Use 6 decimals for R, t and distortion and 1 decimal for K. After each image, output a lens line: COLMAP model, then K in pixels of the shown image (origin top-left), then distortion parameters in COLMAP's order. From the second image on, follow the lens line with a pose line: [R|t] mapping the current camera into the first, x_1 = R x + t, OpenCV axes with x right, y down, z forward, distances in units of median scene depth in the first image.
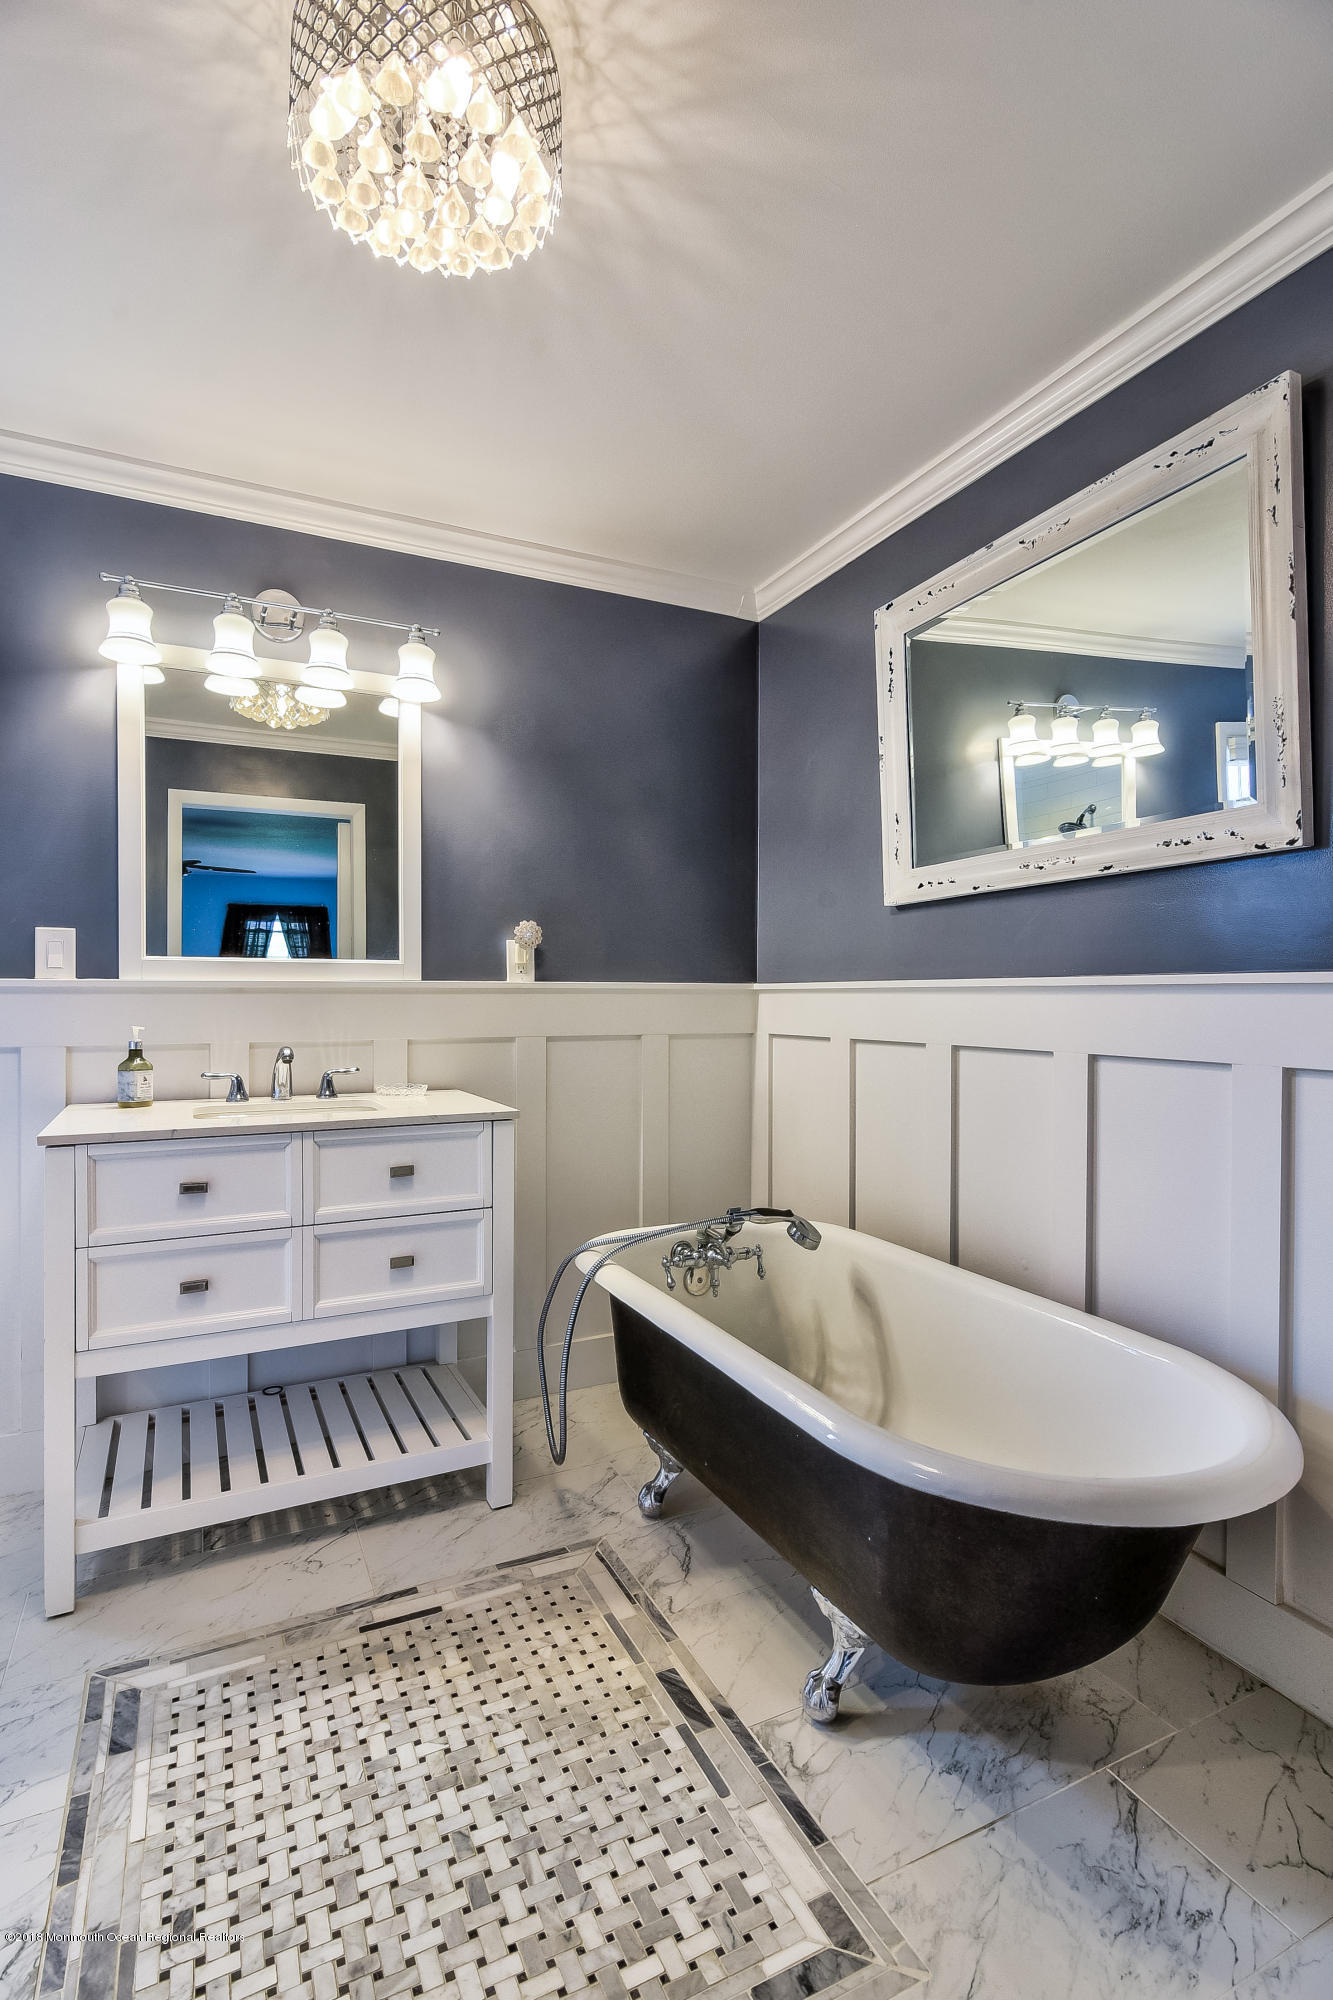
lens RADIAL K [[988.7, 0, 666.5], [0, 988.7, 1000.0], [0, 0, 1]] dist [-0.005489, -0.000214]
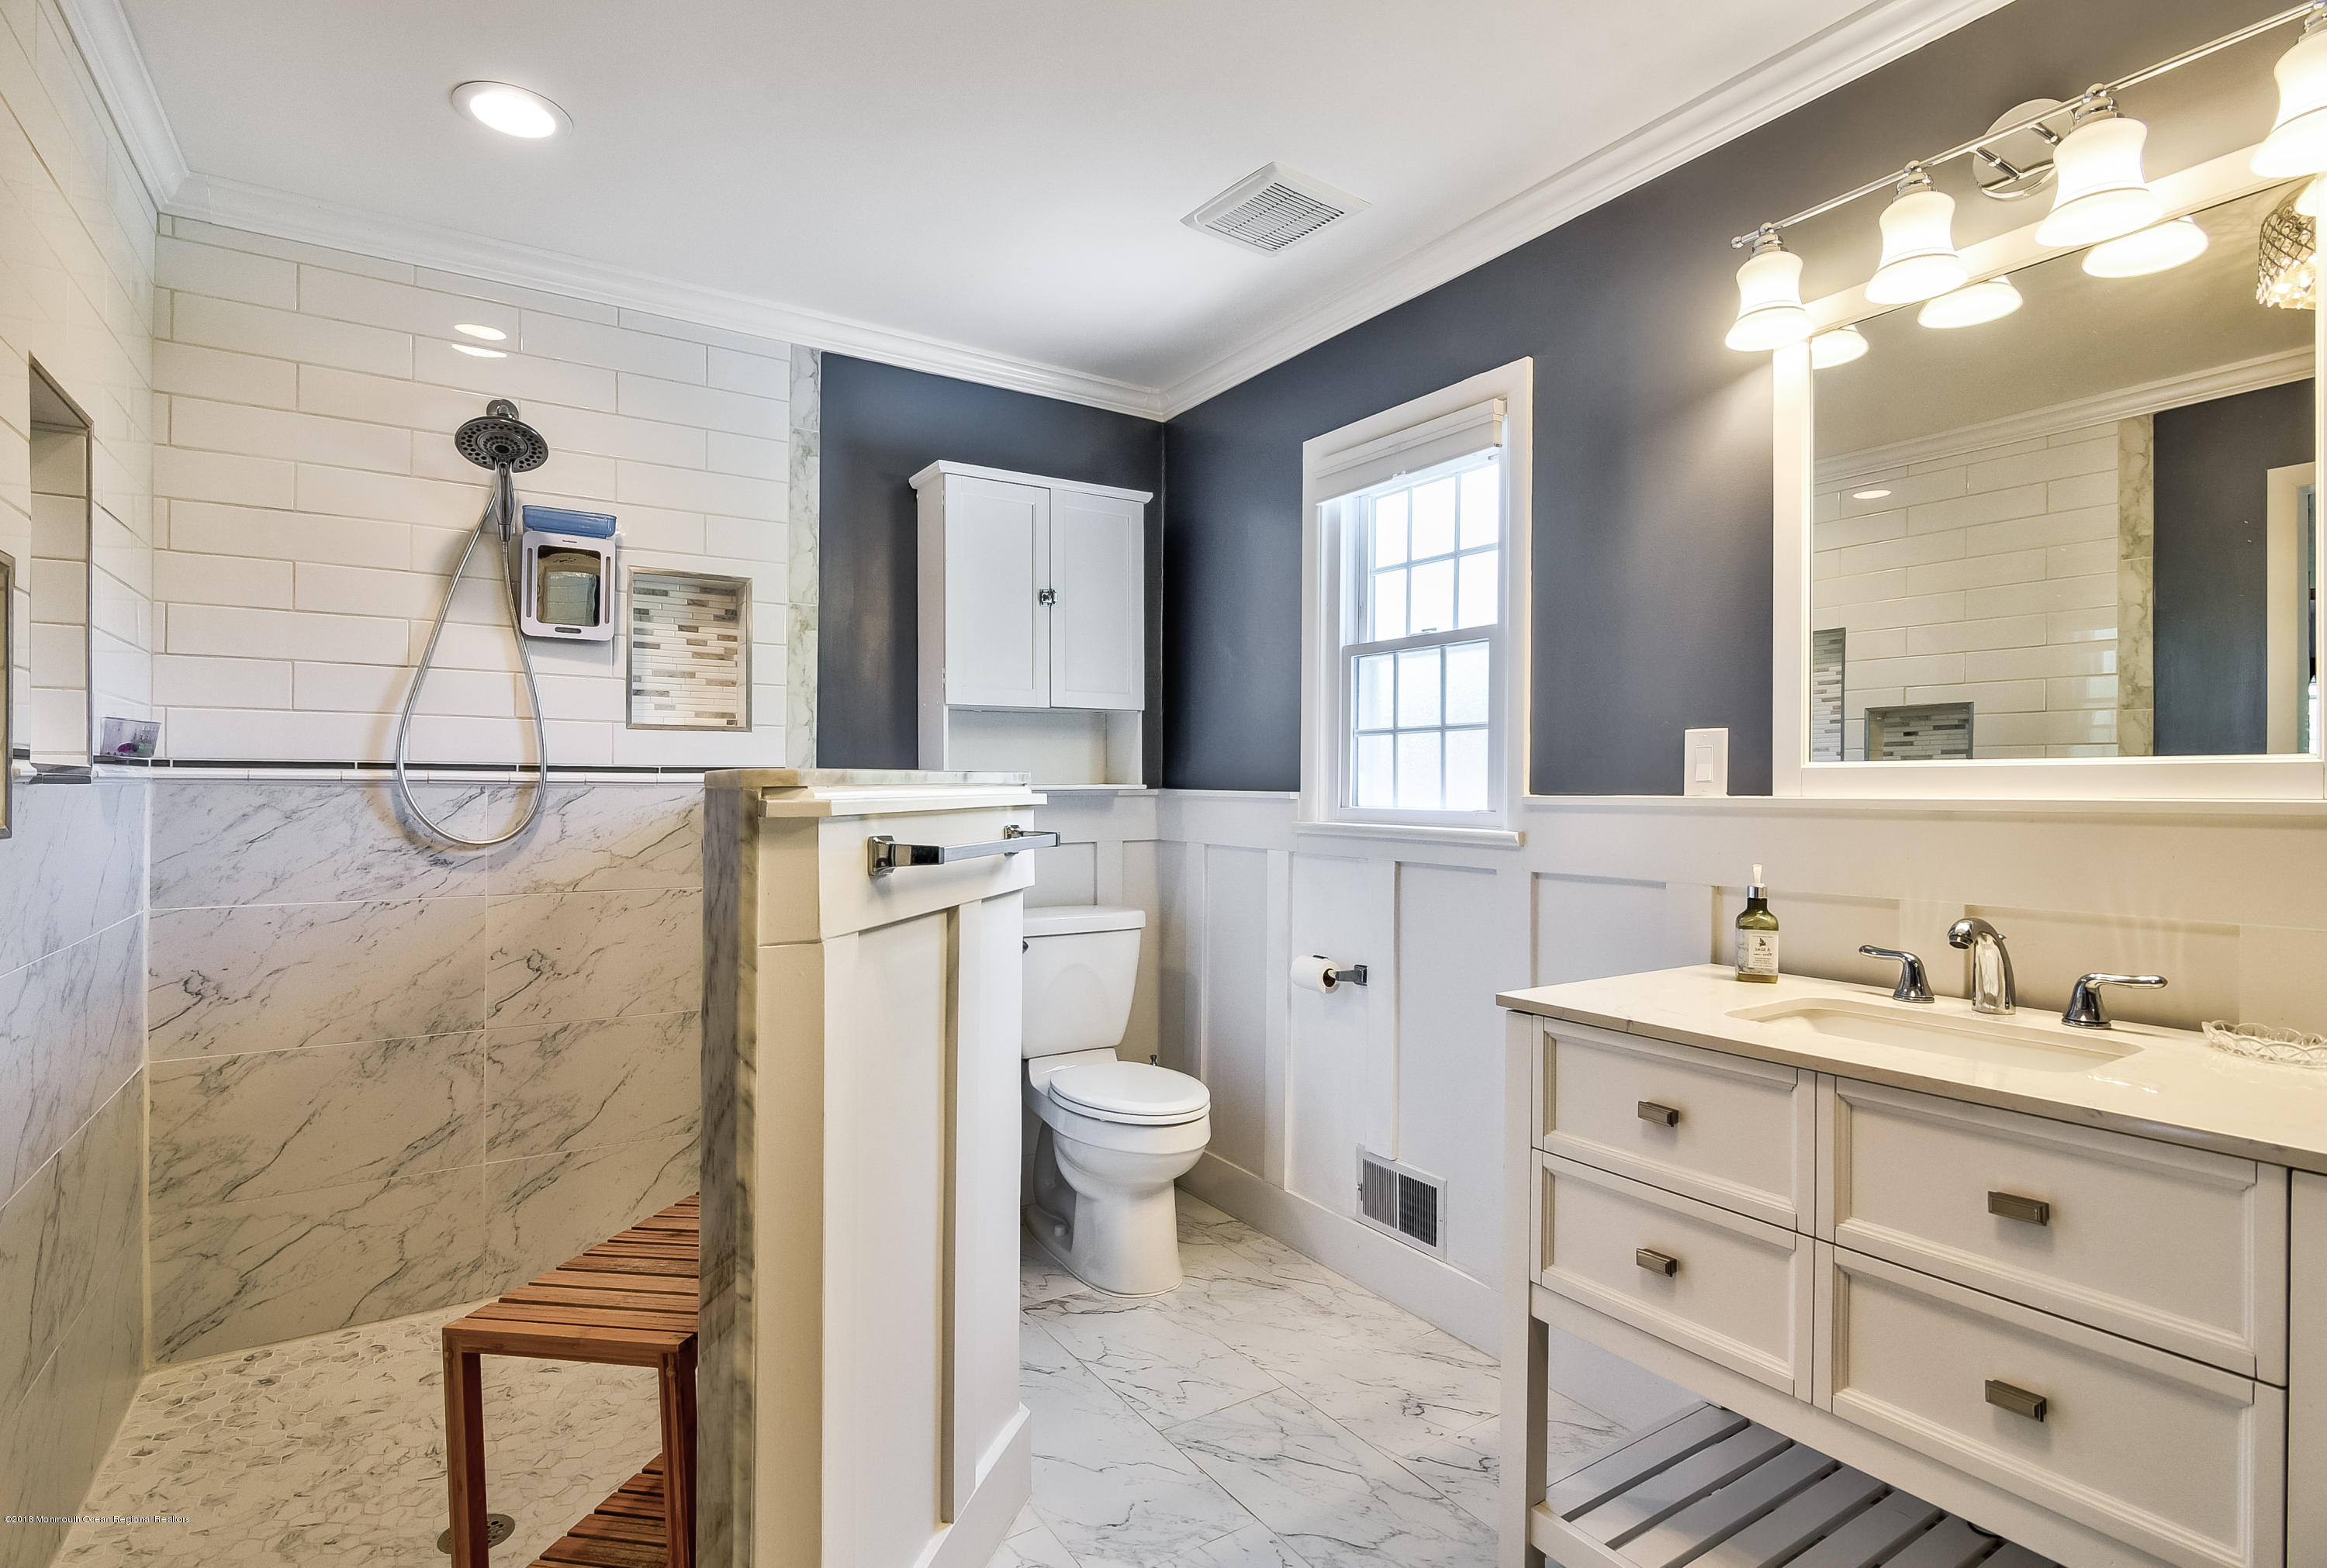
lens RADIAL K [[1136.9, 0, 1163.5], [0, 1136.9, 784.0], [0, 0, 1]] dist [-0.002287, -0.000233]
pose [[0.118629, -0.007250, -0.992912, 0.209195], [-0.009461, 0.999920, -0.008431, -0.019953], [0.992894, 0.010395, 0.118551, 0.491796]]
